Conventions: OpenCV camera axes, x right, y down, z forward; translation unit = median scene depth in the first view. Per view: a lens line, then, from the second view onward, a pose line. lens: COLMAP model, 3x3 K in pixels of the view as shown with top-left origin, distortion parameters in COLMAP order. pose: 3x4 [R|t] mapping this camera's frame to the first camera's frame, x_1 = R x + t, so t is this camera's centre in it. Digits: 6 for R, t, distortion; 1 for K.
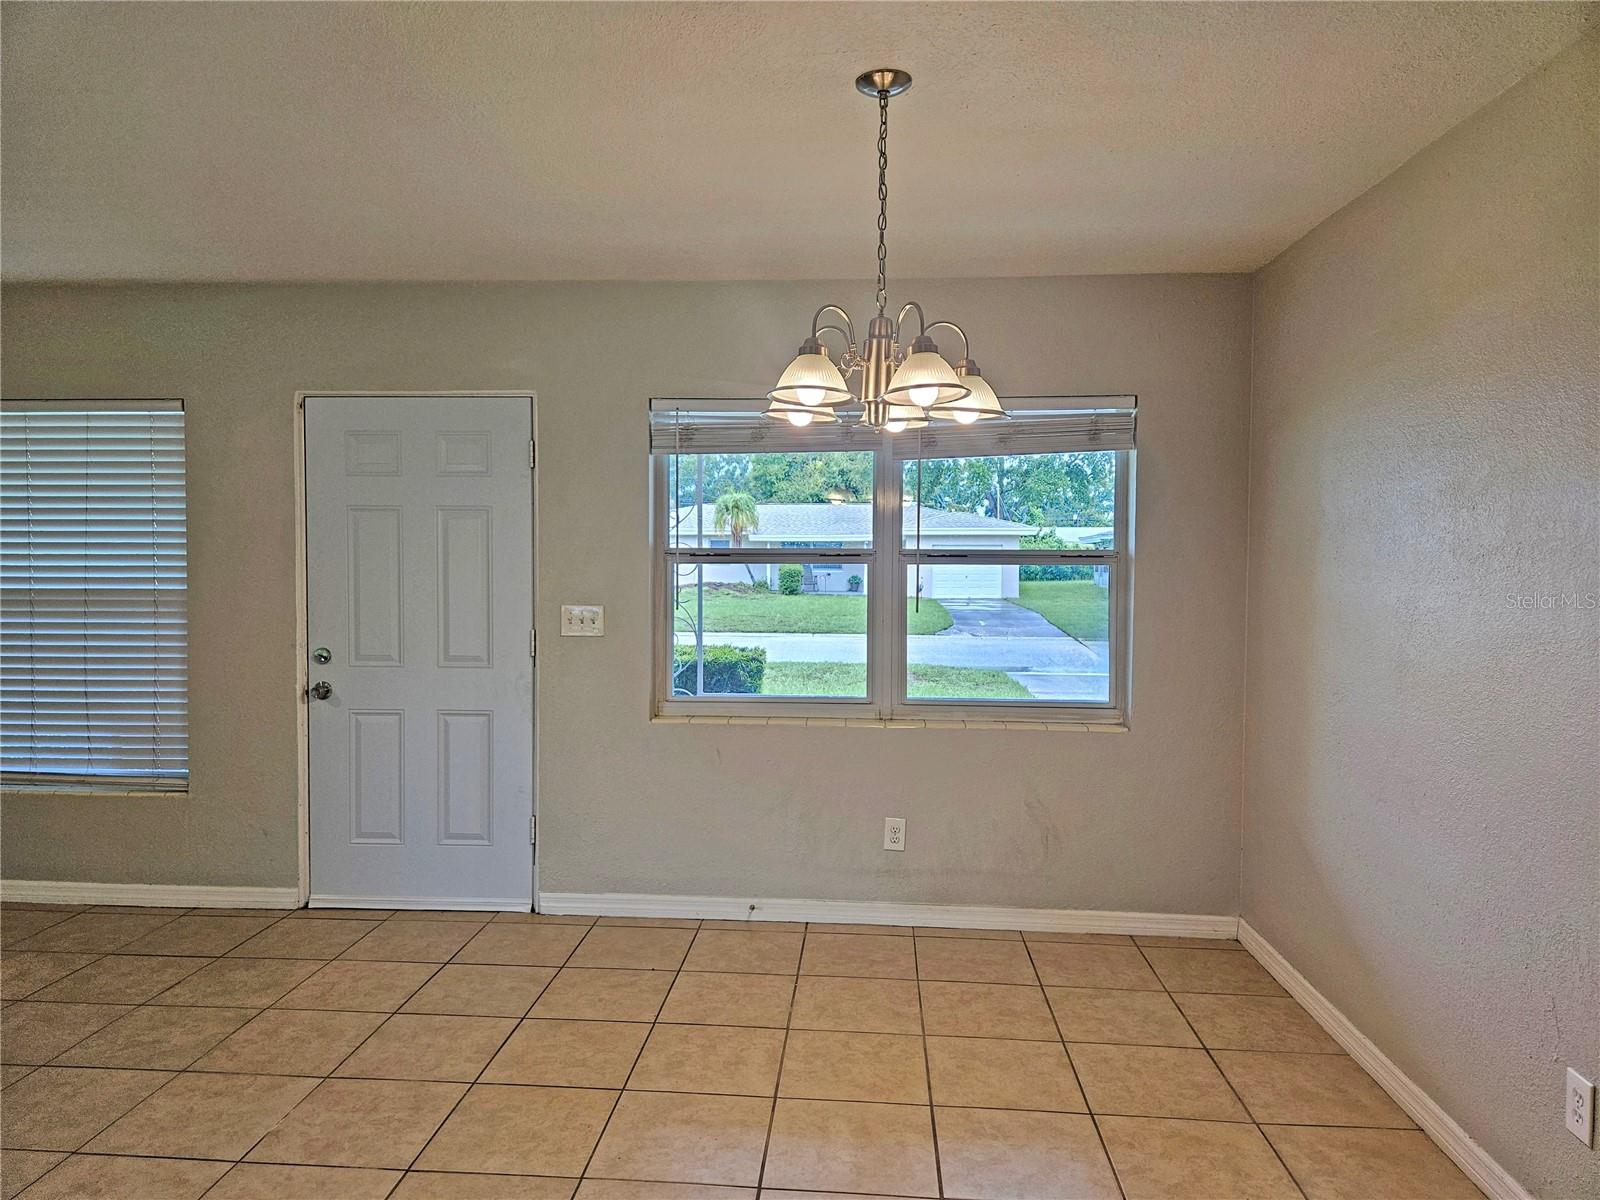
lens RADIAL K [[1060.3, 0, 779.1], [0, 1060.3, 602.4], [0, 0, 1]] dist [0.074196, -0.071330]
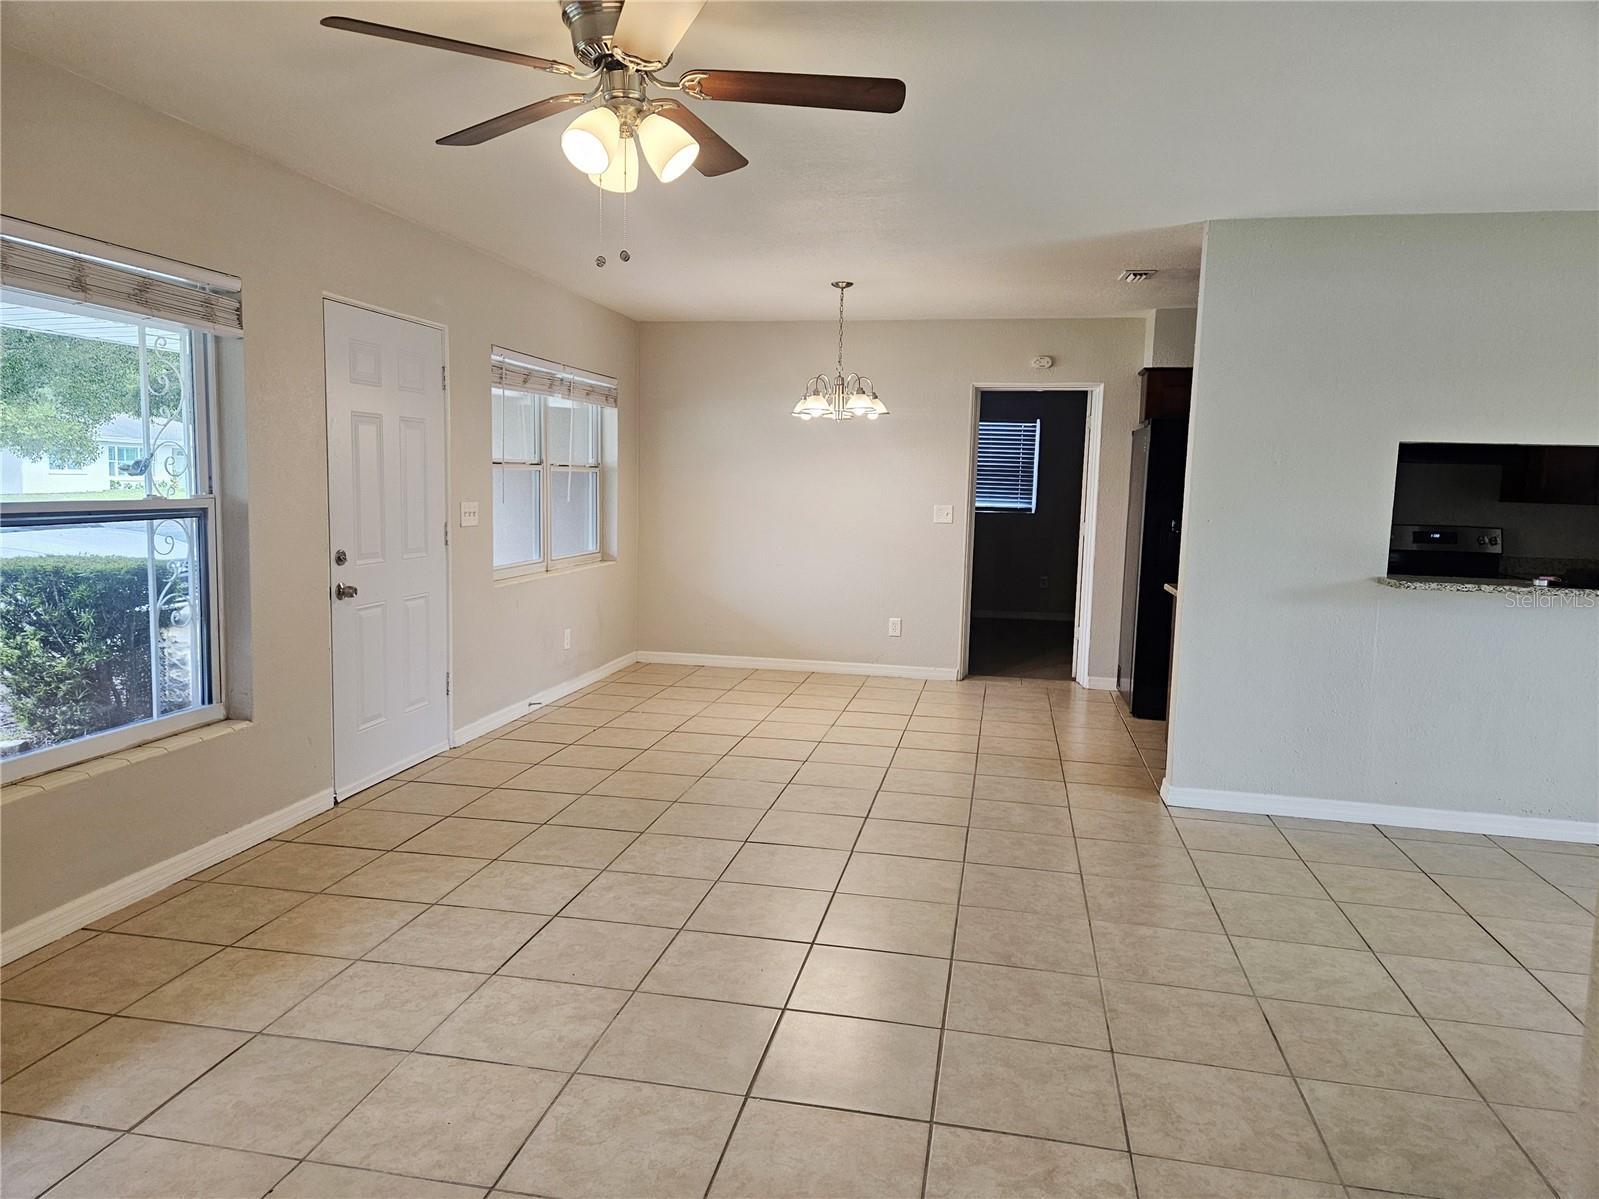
lens RADIAL K [[1081.9, 0, 799.5], [0, 1081.9, 599.5], [0, 0, 1]] dist [0.081955, -0.078083]
pose [[0.131263, -0.118335, 0.984260, -1.435569], [0.017304, 0.992972, 0.117075, -0.026689], [-0.991197, 0.001664, 0.132388, 0.431560]]
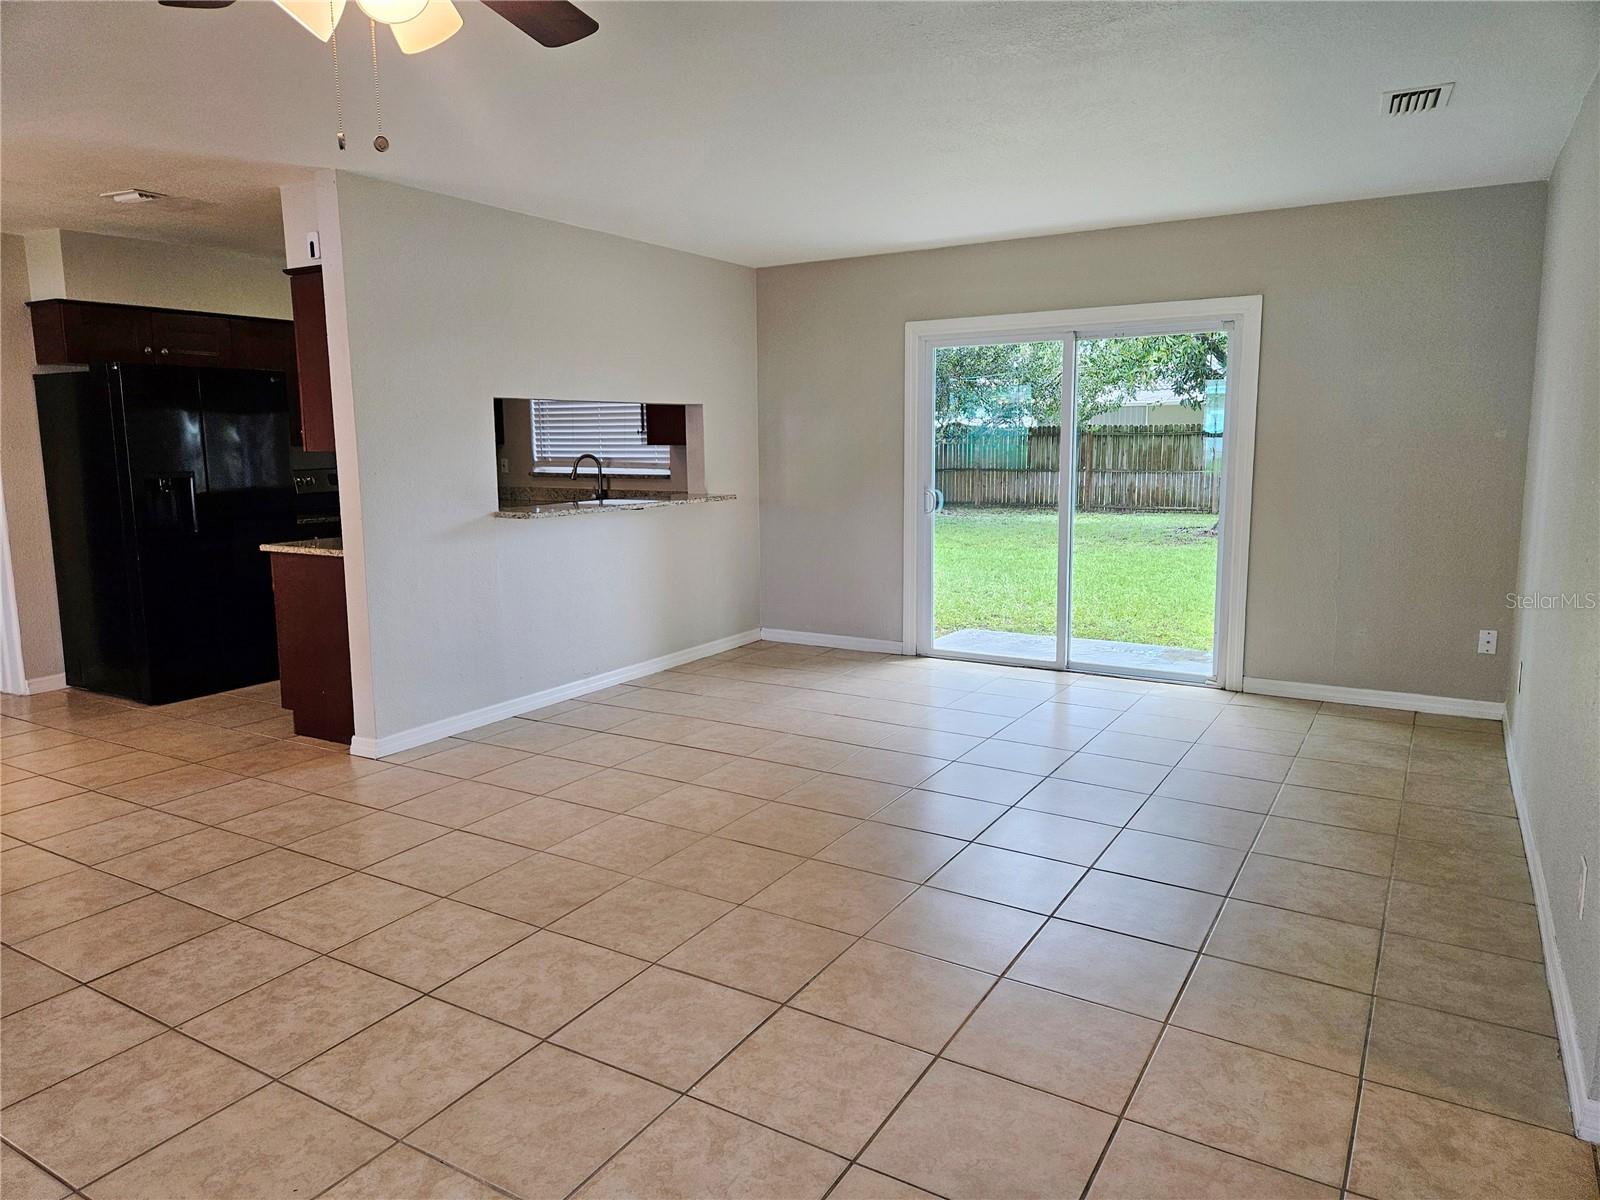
lens RADIAL K [[1060.3, 0, 779.1], [0, 1060.3, 602.4], [0, 0, 1]] dist [0.074196, -0.071330]
pose [[-0.885523, -0.075866, 0.458359, -1.168240], [0.020249, 0.979338, 0.201216, -0.052724], [-0.464153, 0.187462, -0.865690, 0.950538]]
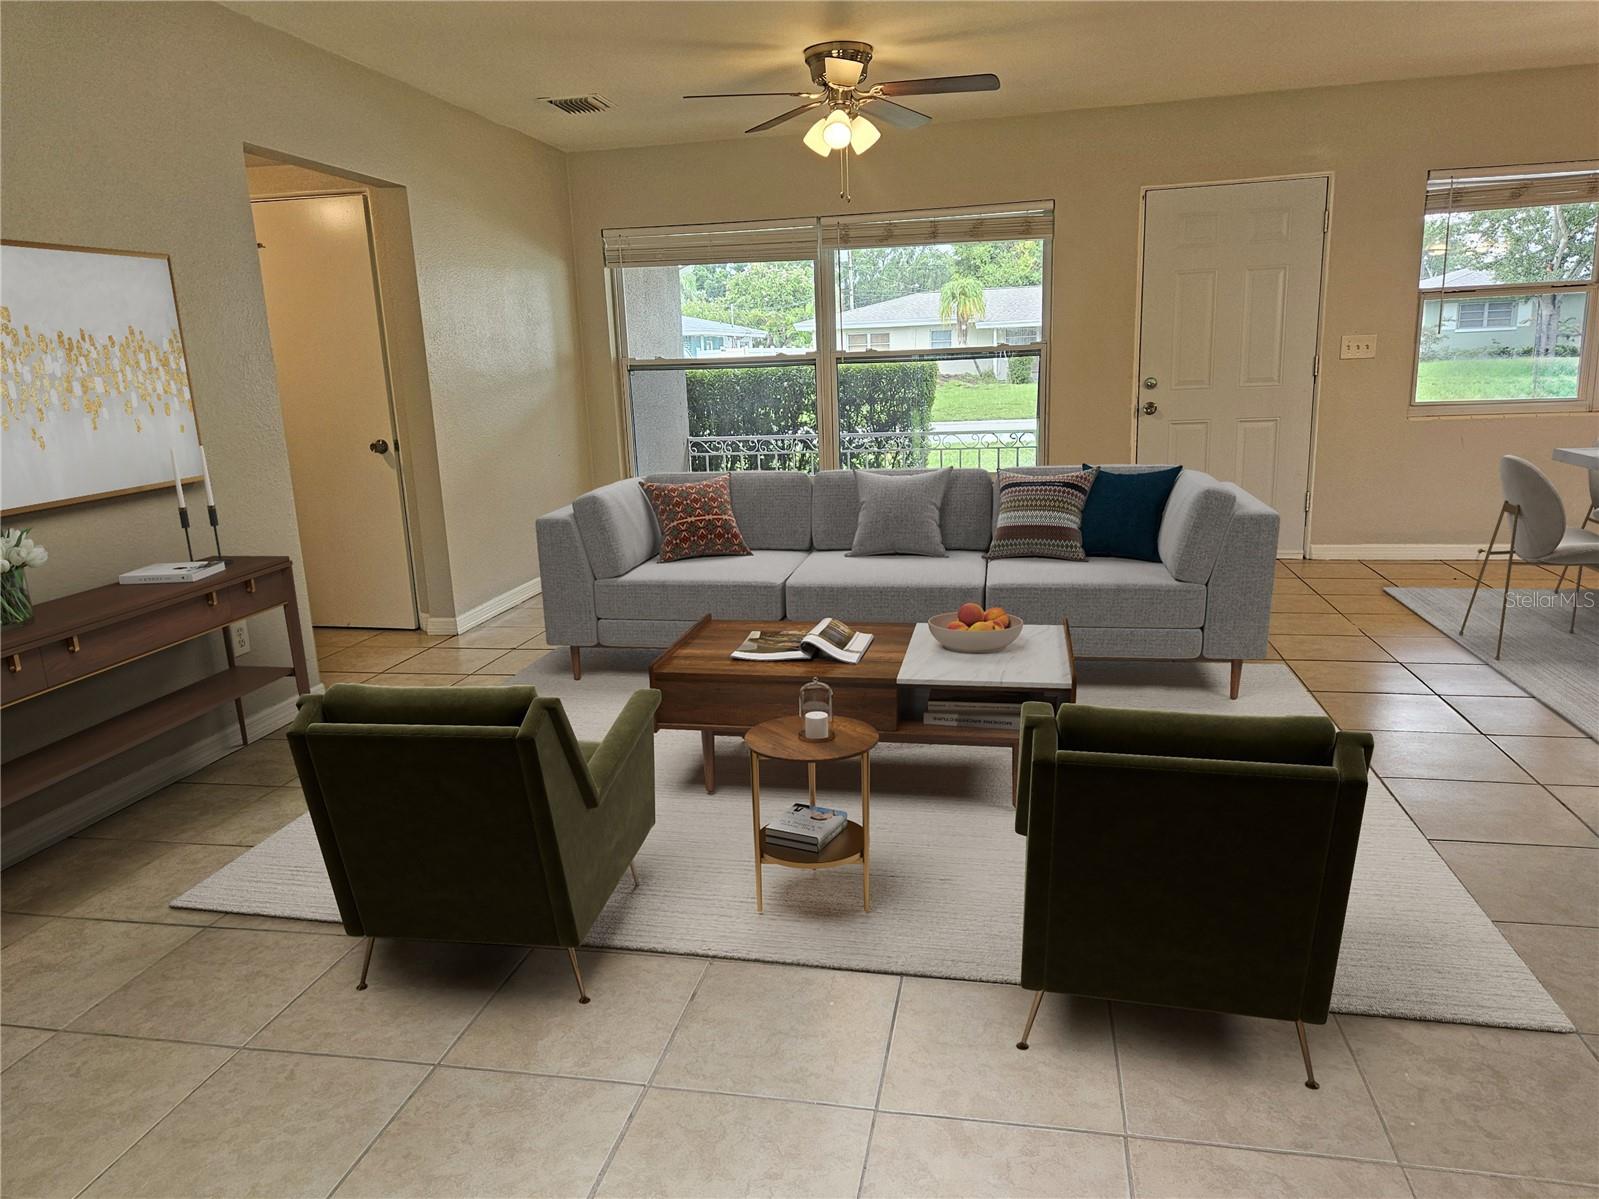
lens RADIAL K [[1081.9, 0, 799.5], [0, 1081.9, 599.5], [0, 0, 1]] dist [0.081955, -0.078083]
pose [[0.991093, -0.016300, -0.132170, -0.713153], [0.039510, 0.983785, 0.174947, 0.061039], [0.127175, -0.178611, 0.975666, -0.528052]]
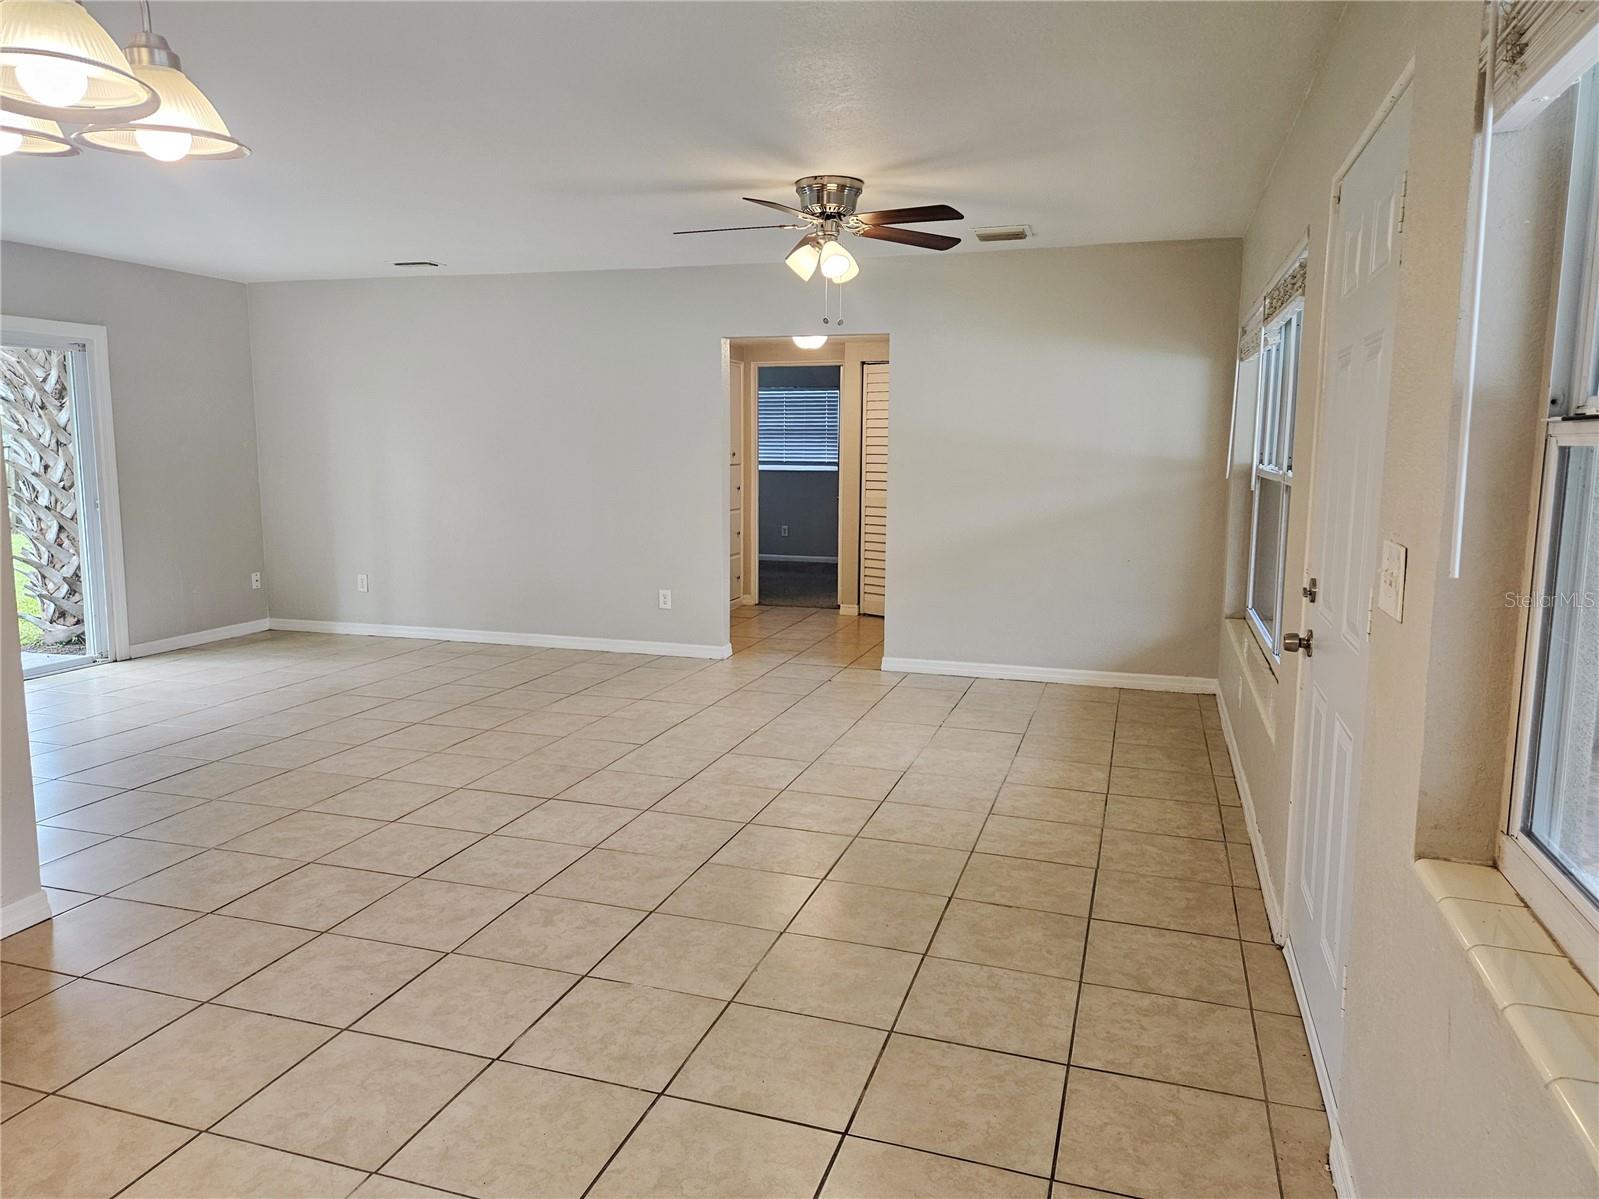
lens RADIAL K [[1081.9, 0, 799.5], [0, 1081.9, 599.5], [0, 0, 1]] dist [0.081955, -0.078083]
pose [[-0.244780, 0.128236, -0.961061, 0.295400], [-0.045546, 0.988600, 0.143511, -0.026623], [0.968508, 0.078902, -0.236148, 0.872789]]
